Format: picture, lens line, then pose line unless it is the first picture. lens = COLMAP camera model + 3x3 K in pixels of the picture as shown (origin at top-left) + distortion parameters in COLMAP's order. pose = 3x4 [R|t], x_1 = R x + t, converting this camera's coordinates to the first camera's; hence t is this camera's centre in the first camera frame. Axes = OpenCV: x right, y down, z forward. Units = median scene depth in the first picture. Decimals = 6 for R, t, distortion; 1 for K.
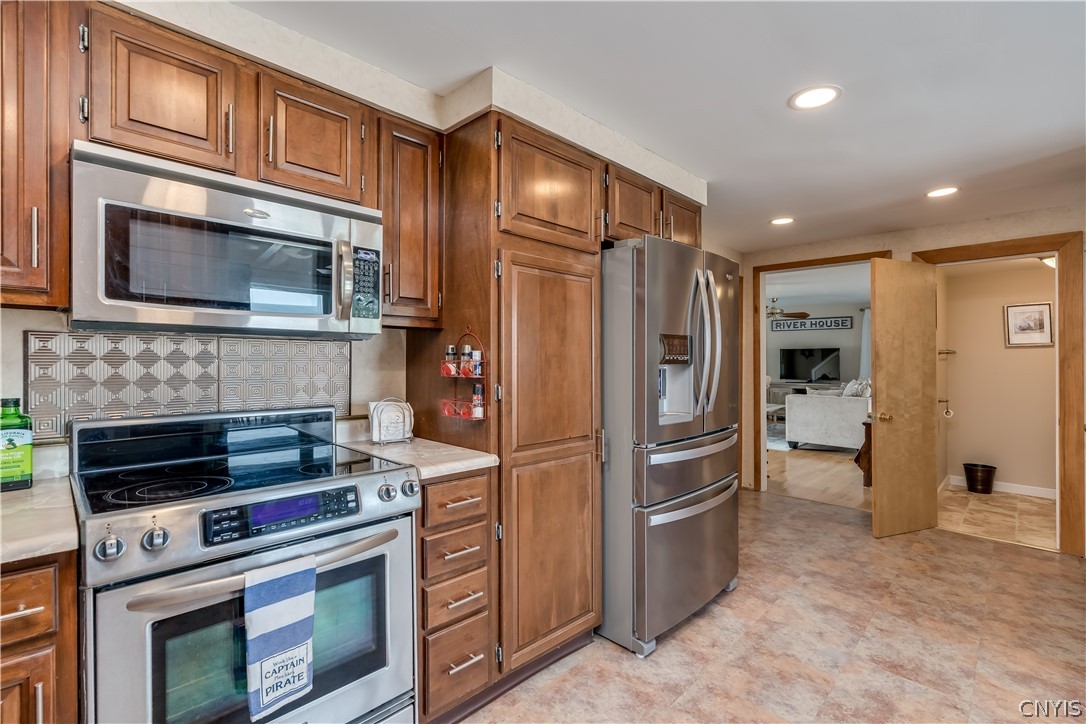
lens RADIAL K [[486.4, 0, 540.7], [0, 486.4, 351.9], [0, 0, 1]] dist [-0.000836, 0.000038]
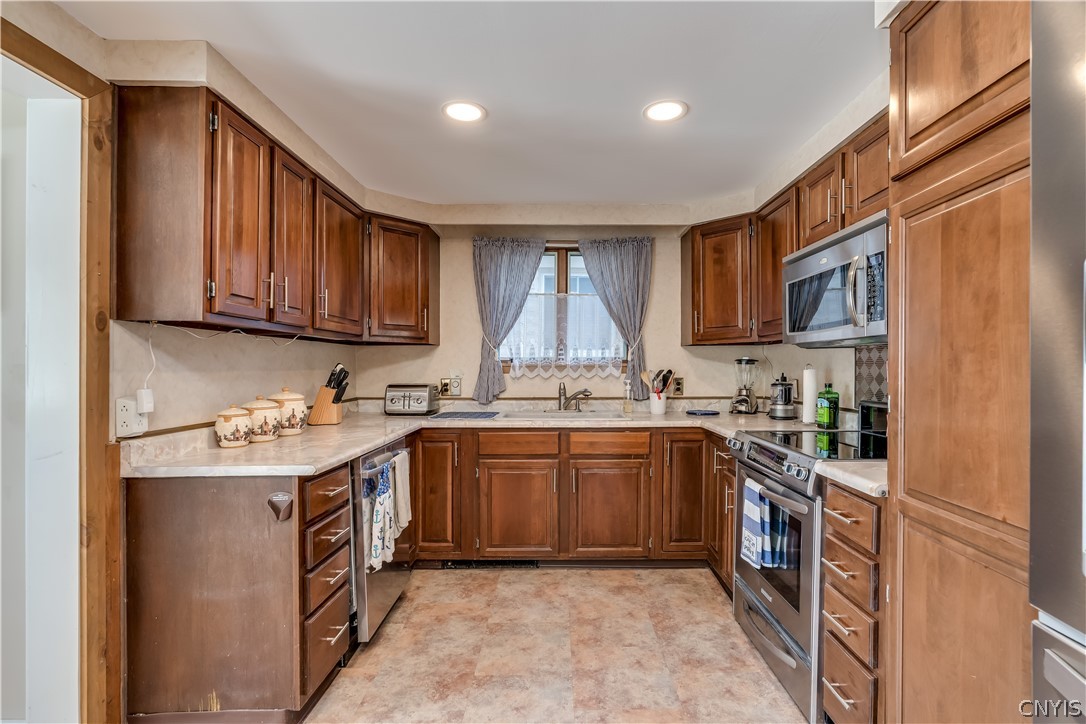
lens RADIAL K [[505.5, 0, 543.1], [0, 505.5, 377.7], [0, 0, 1]] dist [-0.001866, 0.000505]
pose [[-0.706808, 0.013294, -0.707281, 0.751111], [0.015072, 0.999879, 0.003732, 0.029832], [0.707245, -0.008022, -0.706923, 1.067733]]
